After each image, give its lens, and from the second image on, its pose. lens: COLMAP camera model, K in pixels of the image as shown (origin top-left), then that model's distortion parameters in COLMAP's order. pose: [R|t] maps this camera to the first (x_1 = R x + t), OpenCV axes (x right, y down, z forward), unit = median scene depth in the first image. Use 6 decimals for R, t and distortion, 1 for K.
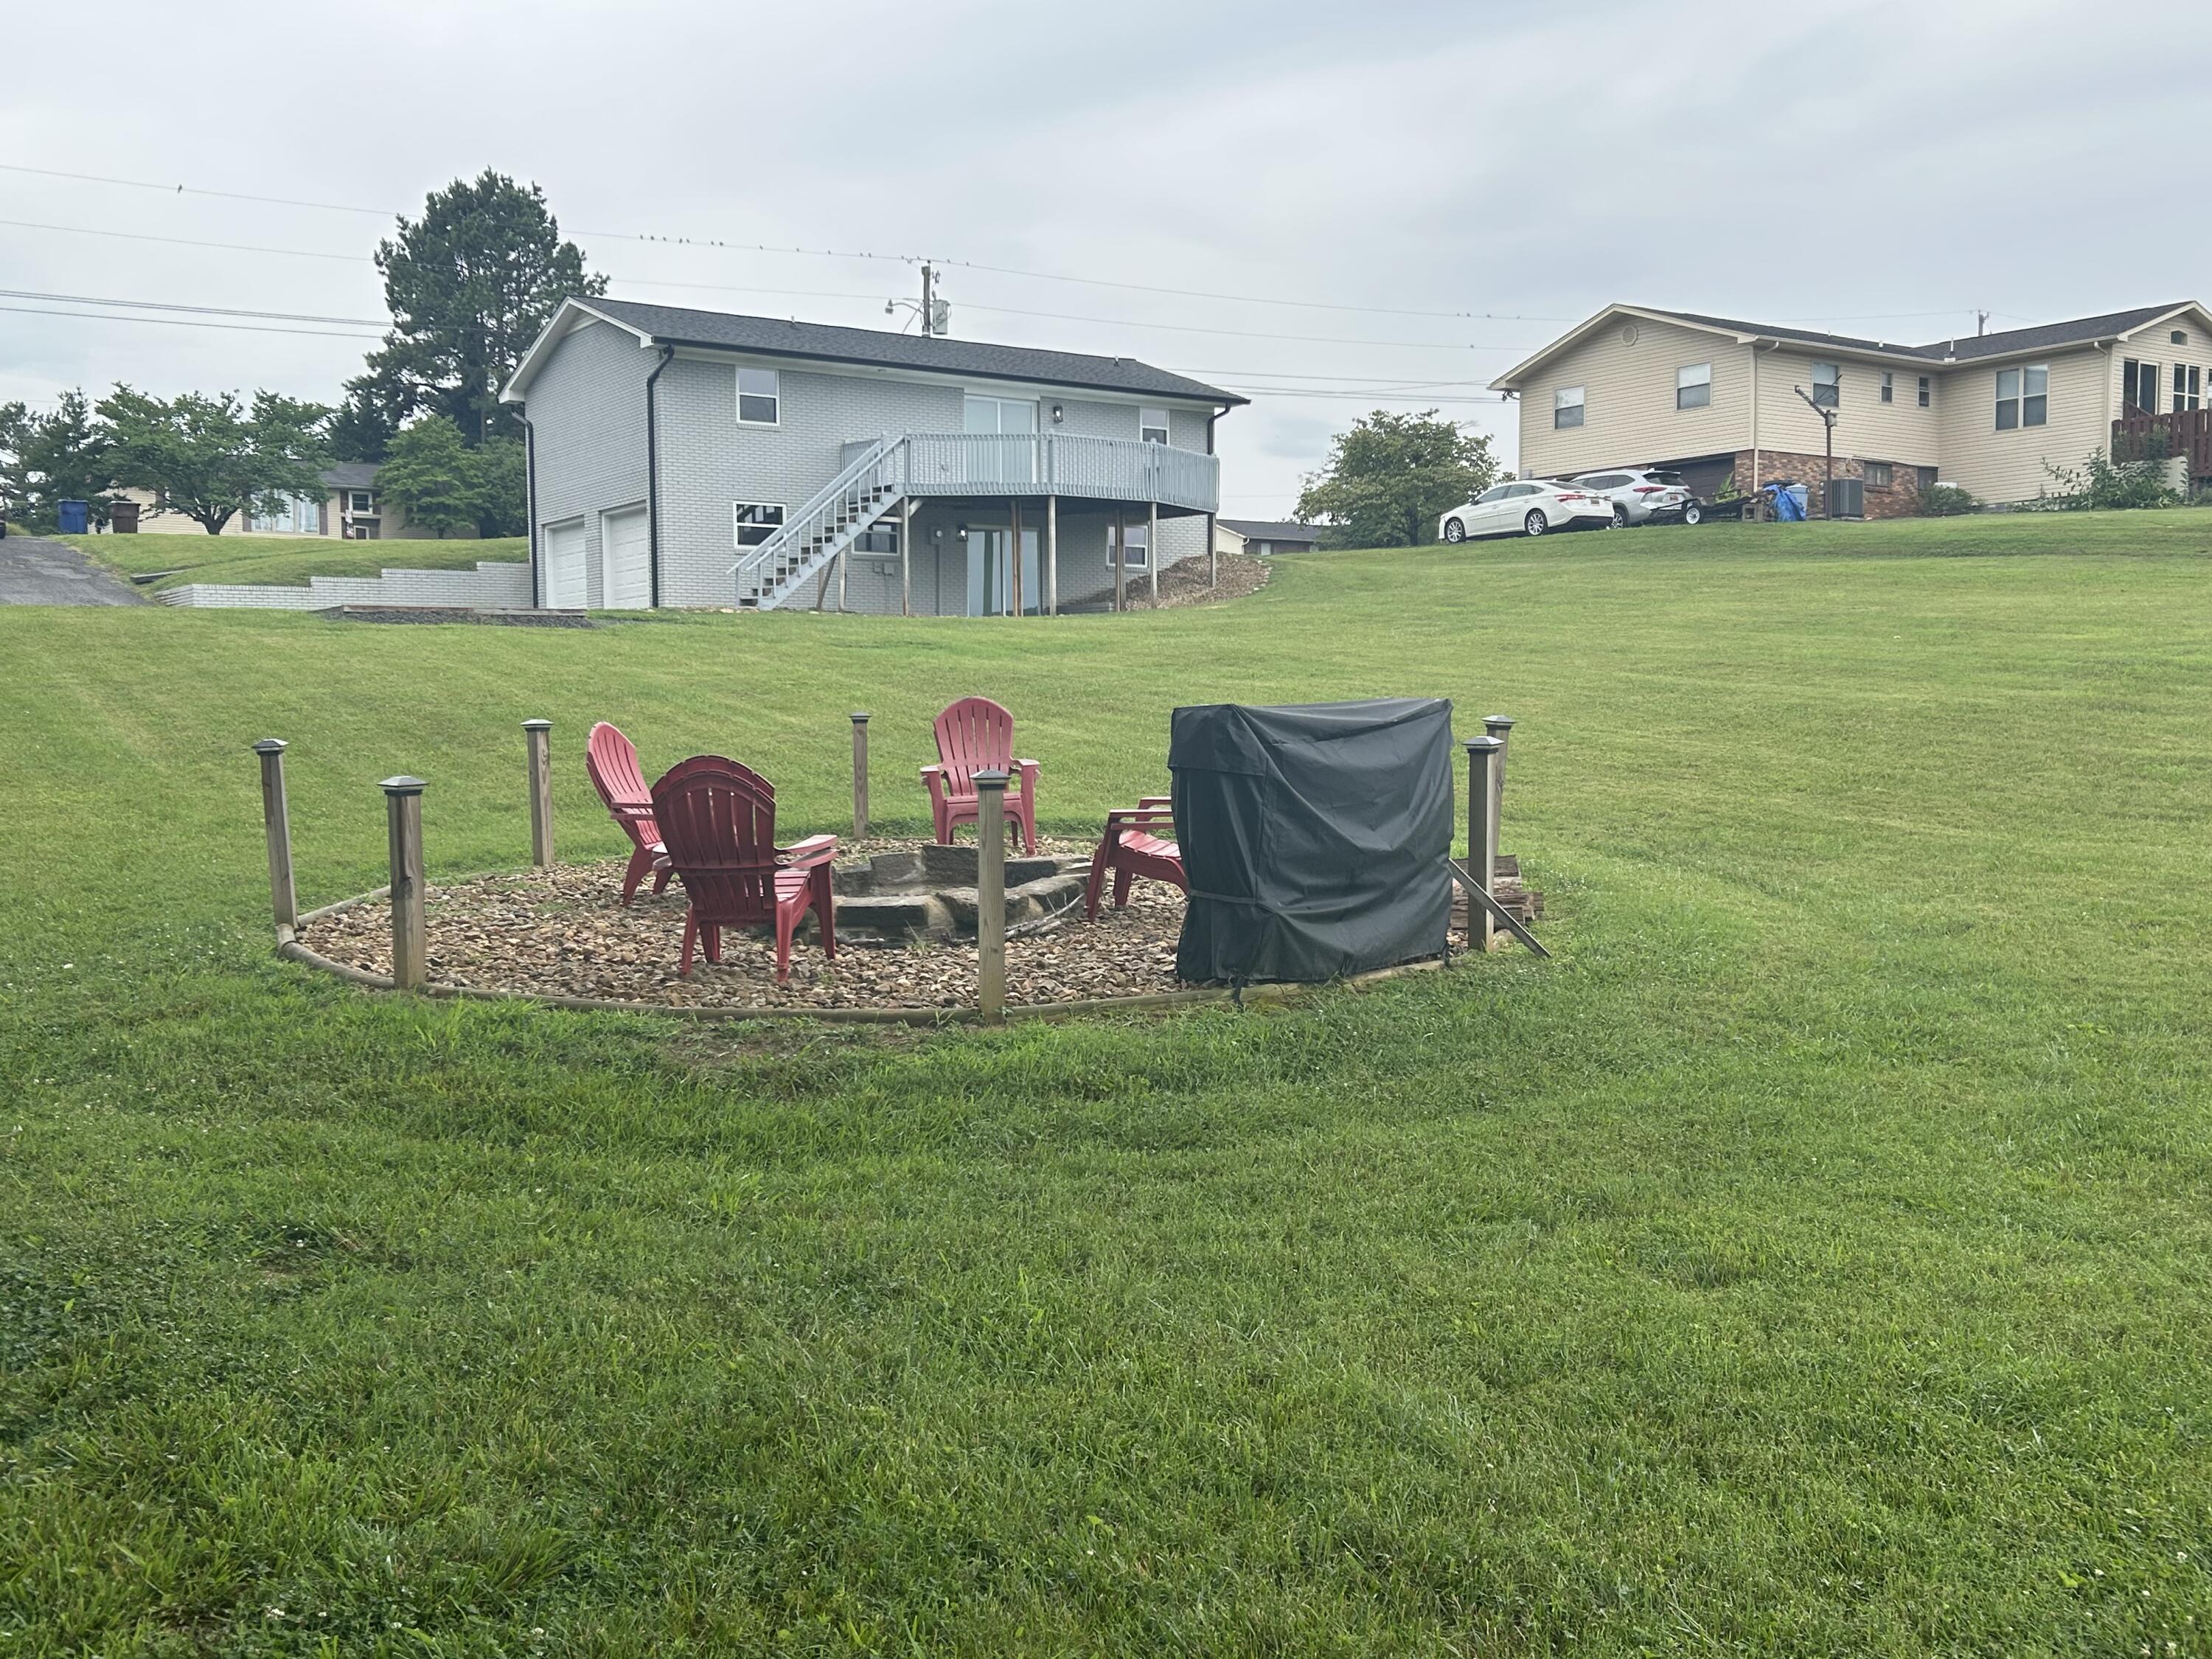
lens RADIAL K [[2062.7, 0, 1104.1], [0, 2062.7, 831.4], [0, 0, 1]] dist [0.012518, 0.000000]
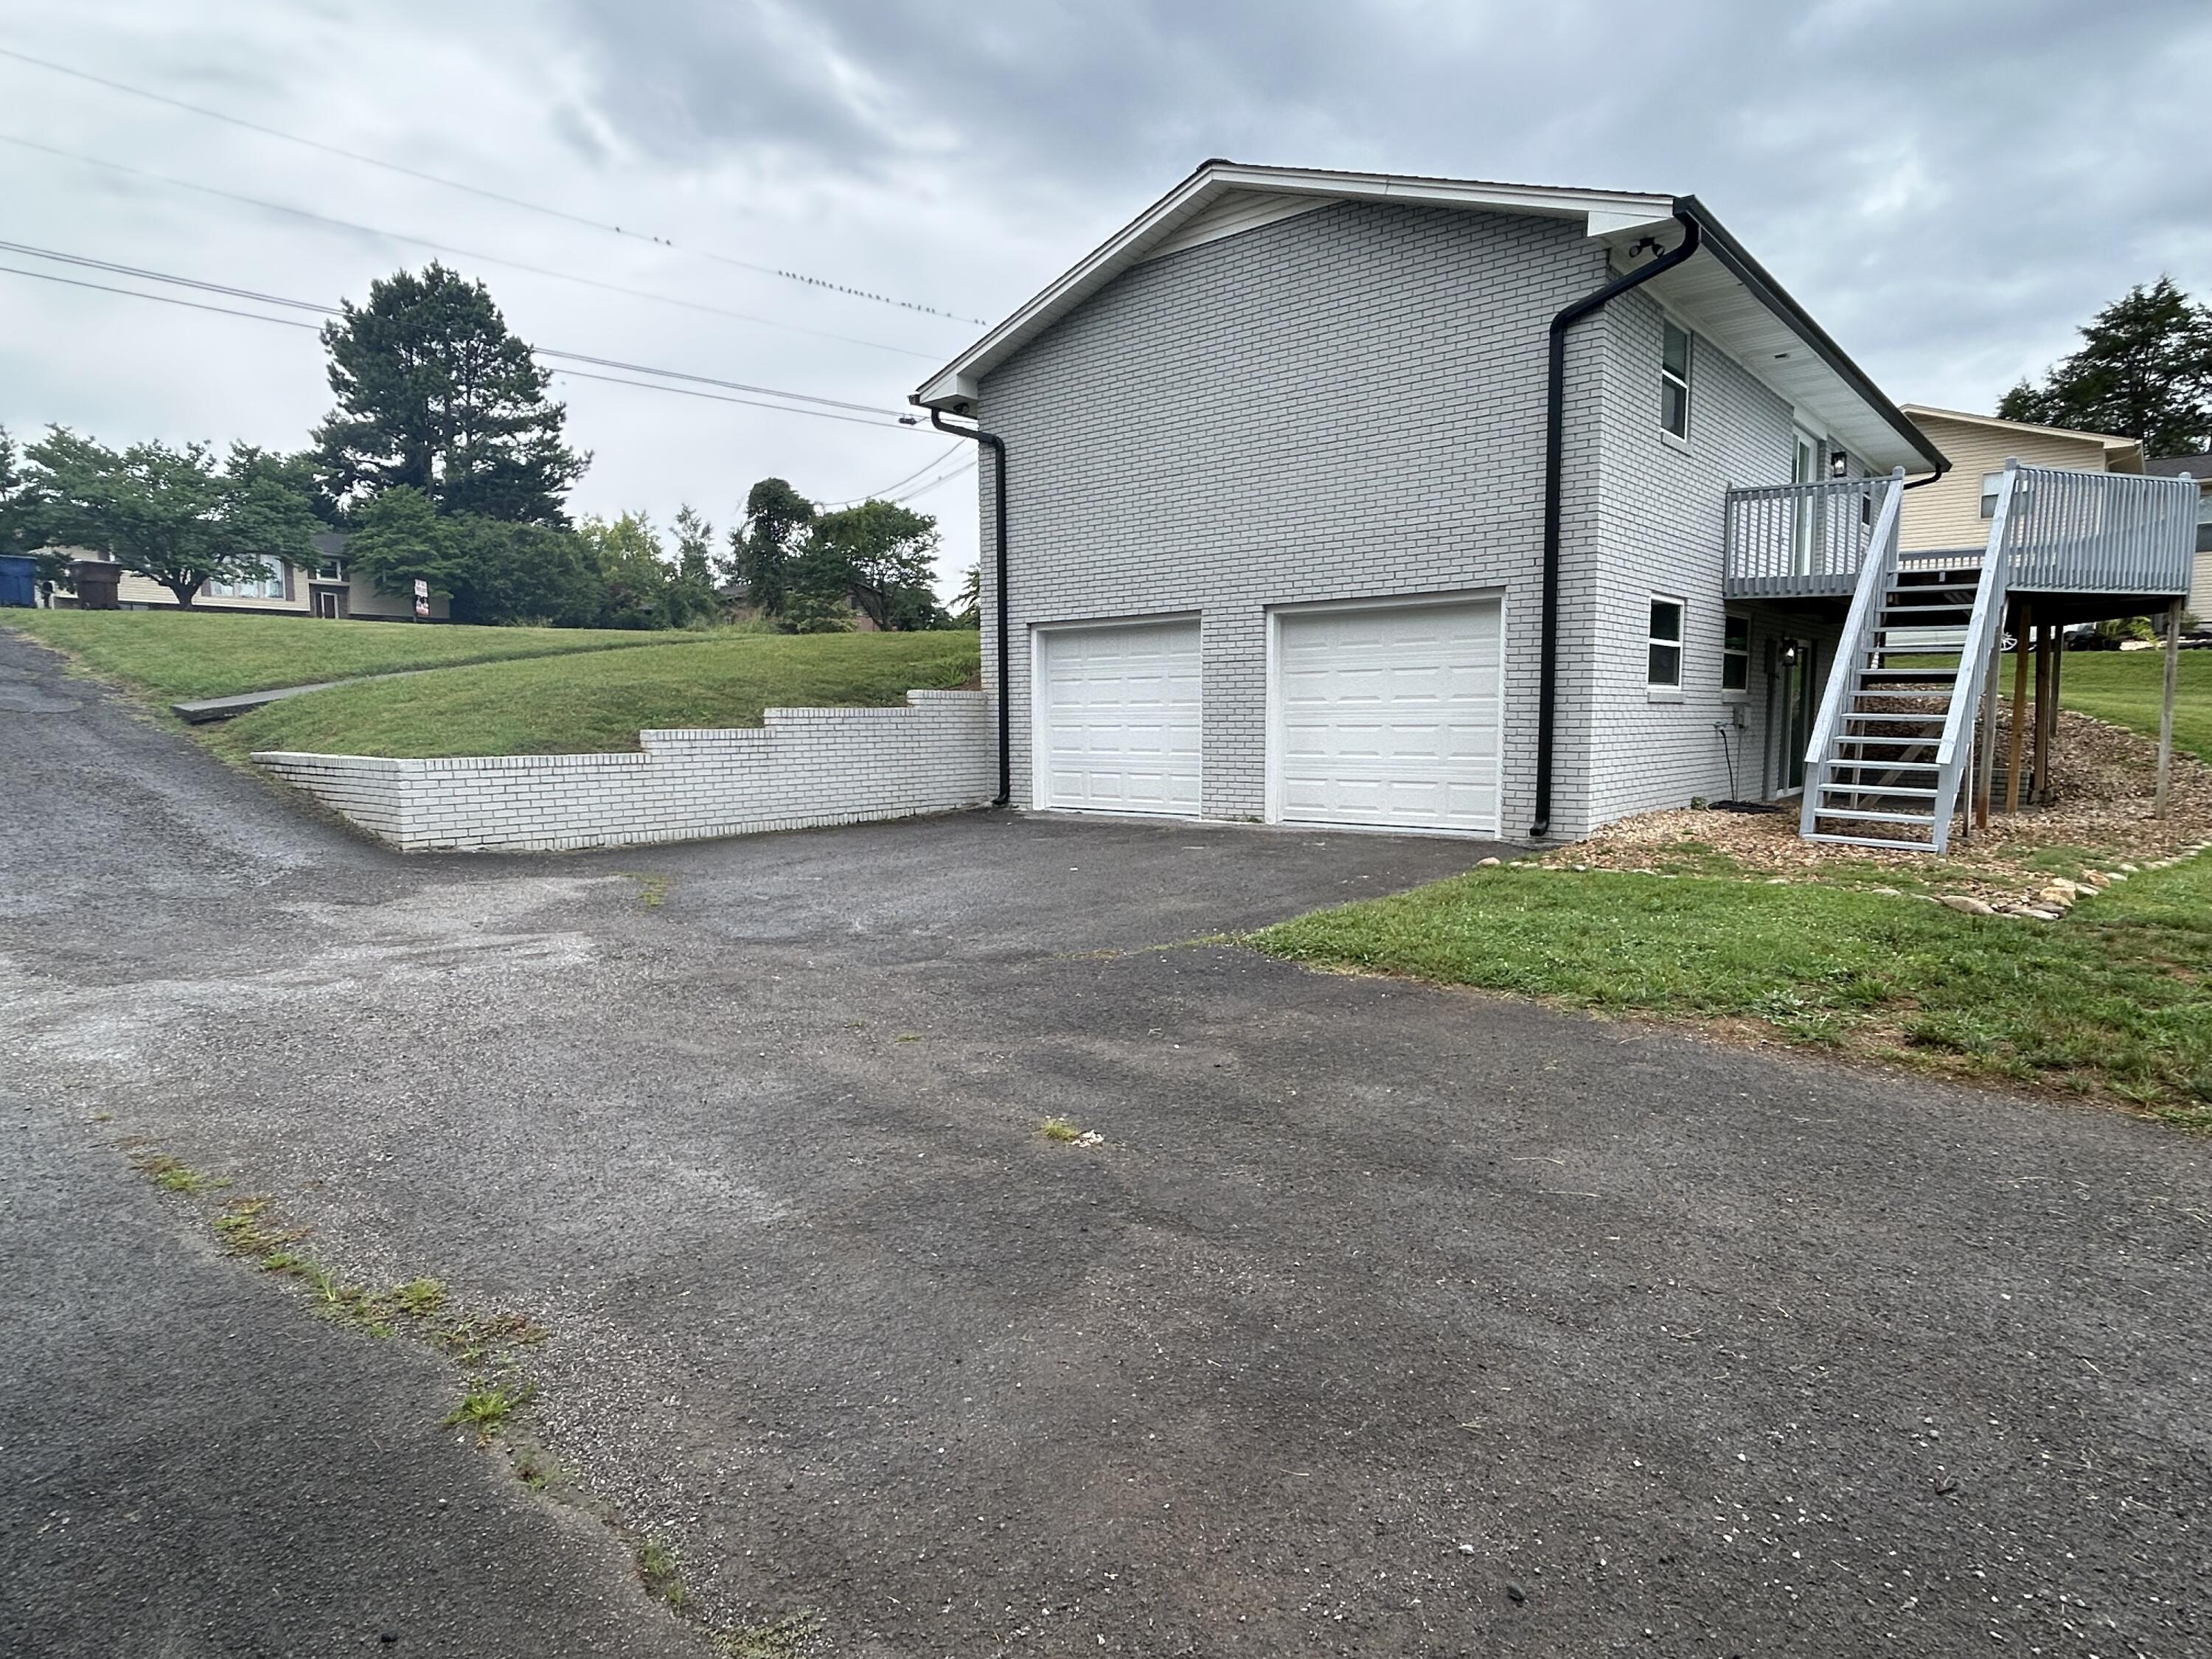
lens RADIAL K [[1306.2, 0, 1110.8], [0, 1306.2, 834.0], [0, 0, 1]] dist [-0.002718, 0.006416]
pose [[0.969919, -0.019299, 0.242662, -0.176912], [0.012327, 0.999467, 0.030219, -0.053715], [-0.243116, -0.026318, 0.969640, 0.342903]]
